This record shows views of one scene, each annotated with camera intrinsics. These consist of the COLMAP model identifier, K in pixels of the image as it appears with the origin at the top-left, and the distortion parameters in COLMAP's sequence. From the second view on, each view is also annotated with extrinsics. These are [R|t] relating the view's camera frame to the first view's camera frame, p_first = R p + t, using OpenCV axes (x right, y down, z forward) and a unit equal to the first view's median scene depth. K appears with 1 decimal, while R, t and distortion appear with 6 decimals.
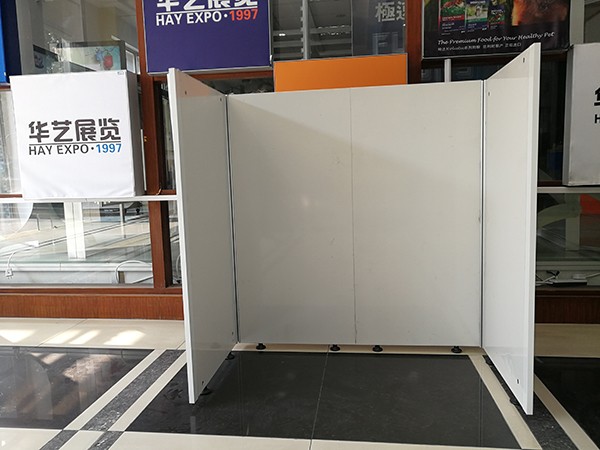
lens RADIAL K [[489.3, 0, 295.8], [0, 489.3, 227.6], [0, 0, 1]] dist [0.006674, 0.024373]
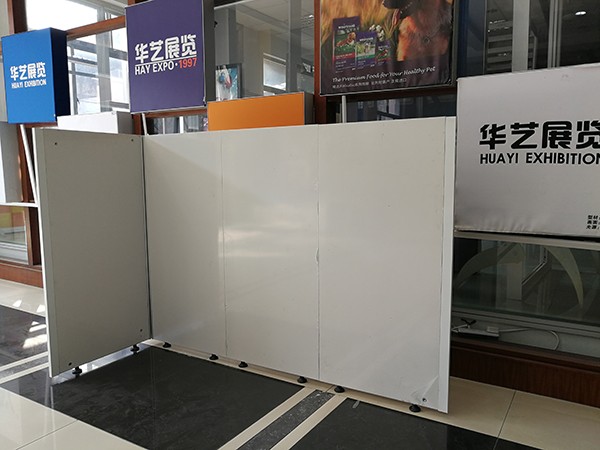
lens RADIAL K [[489.3, 0, 301.0], [0, 489.3, 230.2], [0, 0, 1]] dist [0.006674, 0.024373]
pose [[0.910978, 0.076811, -0.405239, 0.642149], [-0.073148, 0.997019, 0.024543, -0.082670], [0.405916, 0.007285, 0.913881, 0.040108]]
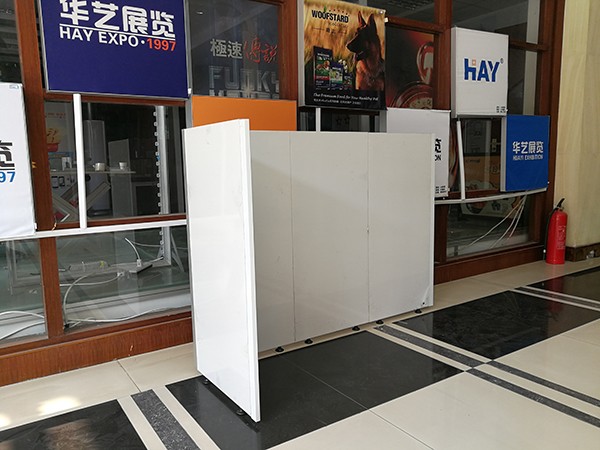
lens RADIAL K [[489.3, 0, 302.8], [0, 489.3, 228.5], [0, 0, 1]] dist [0.006674, 0.024373]
pose [[0.749500, -0.076687, 0.657548, -0.572856], [0.074813, 0.996717, 0.030968, -0.069087], [-0.657764, 0.025982, 0.752776, 0.065980]]
